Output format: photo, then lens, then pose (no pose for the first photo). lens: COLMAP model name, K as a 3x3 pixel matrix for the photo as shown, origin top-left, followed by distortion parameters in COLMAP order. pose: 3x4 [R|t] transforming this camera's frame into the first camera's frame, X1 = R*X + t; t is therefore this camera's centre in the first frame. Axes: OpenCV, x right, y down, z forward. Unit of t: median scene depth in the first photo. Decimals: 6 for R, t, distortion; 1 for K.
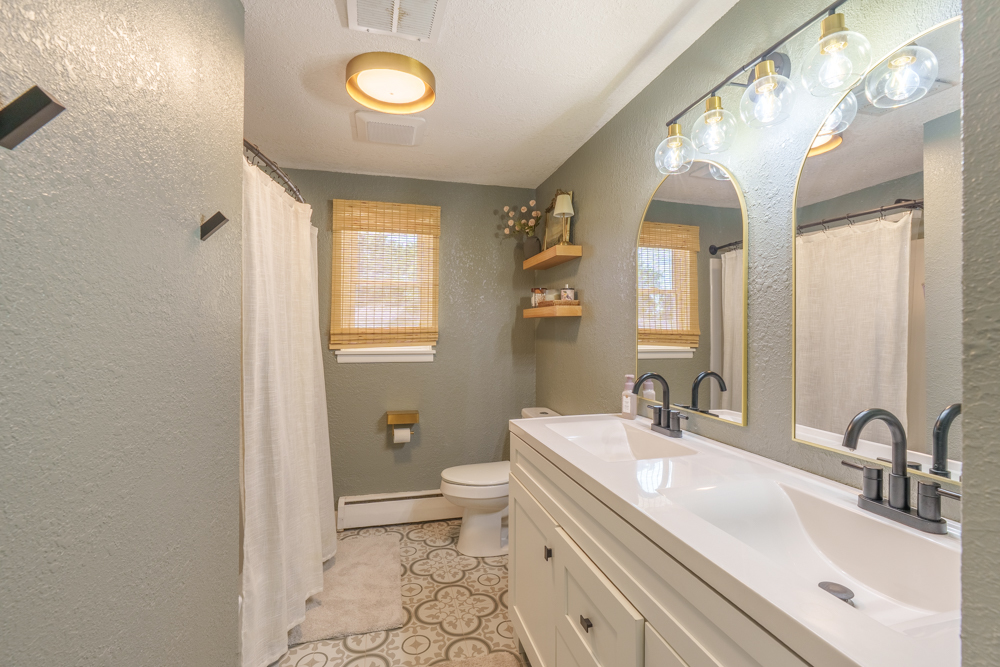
lens RADIAL K [[451.8, 0, 497.1], [0, 451.8, 317.7], [0, 0, 1]] dist [-0.014407, 0.007088]
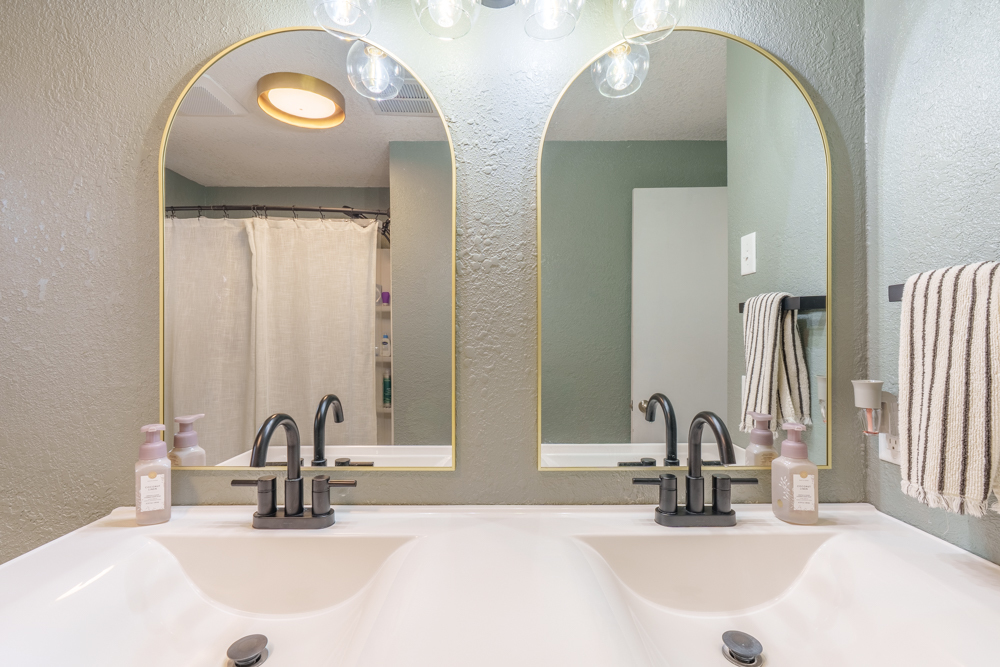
lens RADIAL K [[476.5, 0, 500.0], [0, 476.5, 338.3], [0, 0, 1]] dist [-0.001898, -0.000186]
pose [[0.229994, 0.002815, 0.973188, -0.089117], [-0.024717, 0.999690, 0.002950, 0.030183], [-0.972878, -0.024732, 0.229992, 0.553410]]
